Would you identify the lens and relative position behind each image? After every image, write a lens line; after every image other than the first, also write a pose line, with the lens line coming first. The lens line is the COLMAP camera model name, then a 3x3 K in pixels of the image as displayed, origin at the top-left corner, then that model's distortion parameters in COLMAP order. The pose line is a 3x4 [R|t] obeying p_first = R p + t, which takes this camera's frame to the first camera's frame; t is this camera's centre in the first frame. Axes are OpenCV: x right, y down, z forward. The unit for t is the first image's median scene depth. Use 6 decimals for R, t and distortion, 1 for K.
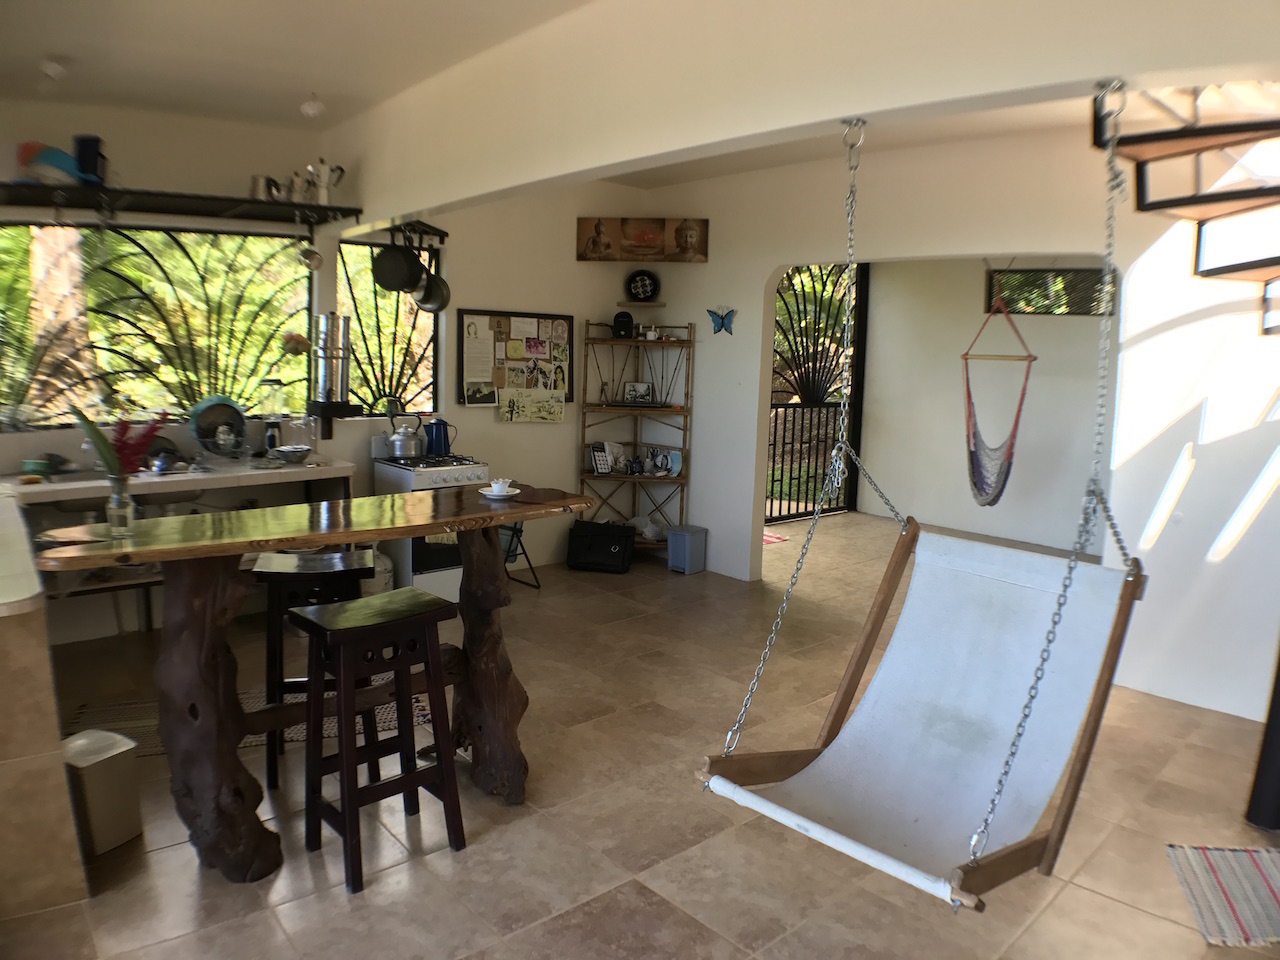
lens RADIAL K [[853.6, 0, 640.0], [0, 853.6, 480.0], [0, 0, 1]] dist [-0.159813, -0.003039]
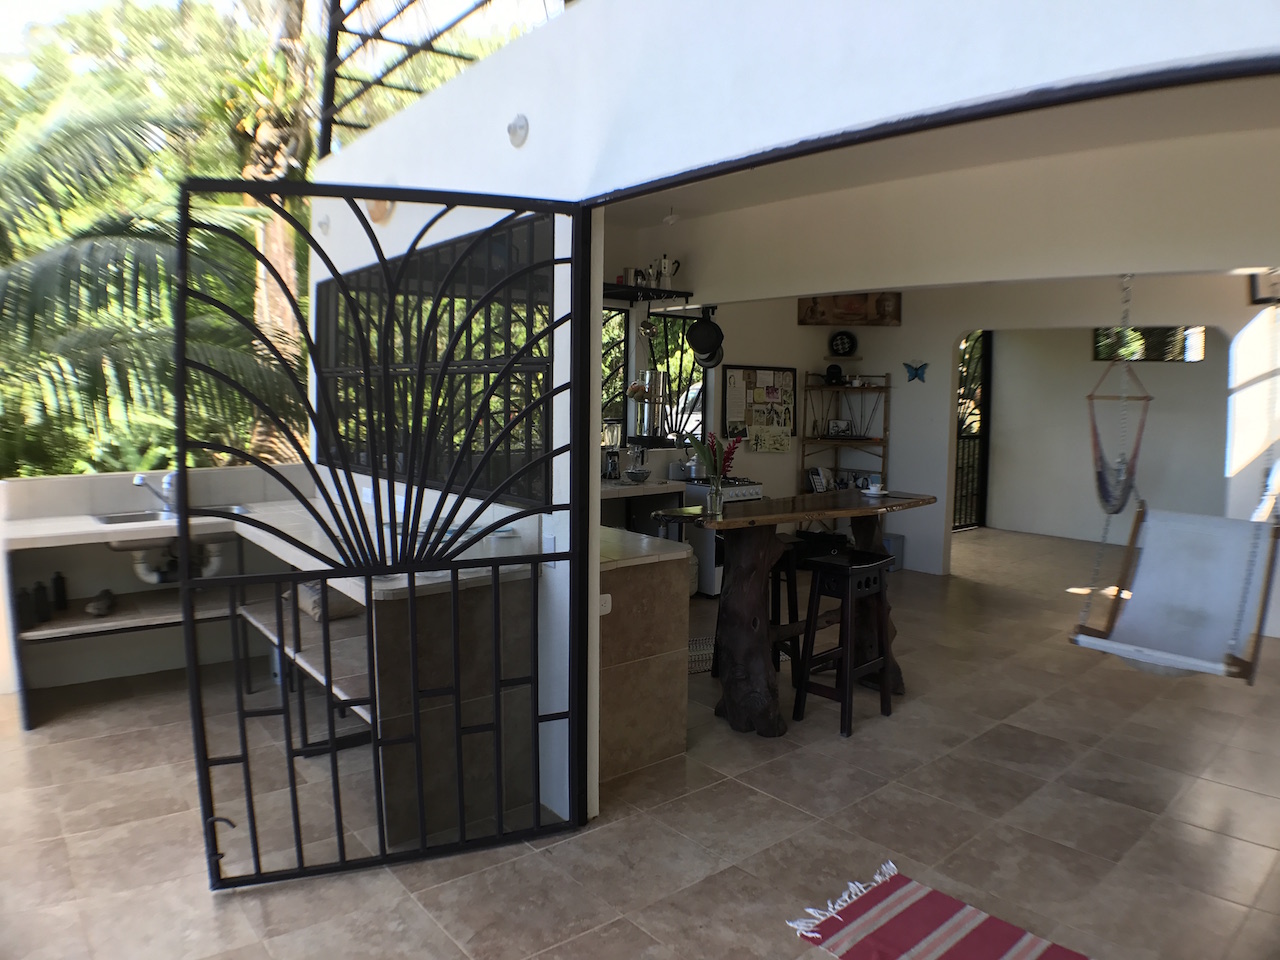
lens RADIAL K [[853.6, 0, 640.0], [0, 853.6, 480.0], [0, 0, 1]] dist [-0.159813, -0.003039]
pose [[0.999056, -0.012517, -0.041598, -0.264632], [0.010658, 0.998947, -0.044626, 0.027809], [0.042113, 0.044141, 0.998137, -0.270934]]
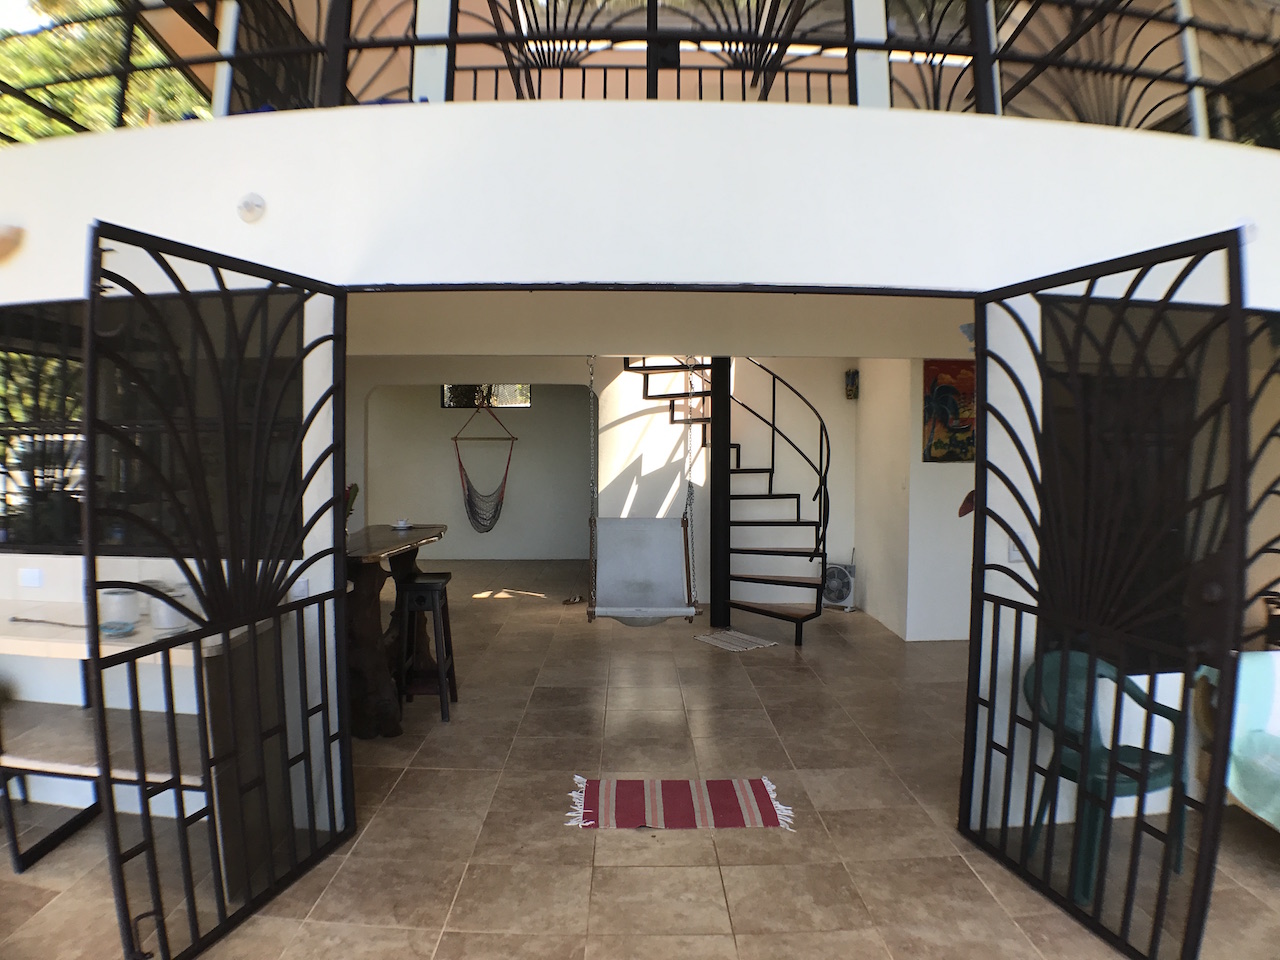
lens RADIAL K [[853.6, 0, 640.0], [0, 853.6, 480.0], [0, 0, 1]] dist [-0.159813, -0.003039]
pose [[0.660521, -0.063398, 0.748126, -0.615296], [0.128934, 0.991204, -0.029839, 0.018868], [-0.739654, 0.116168, 0.662885, -0.302370]]
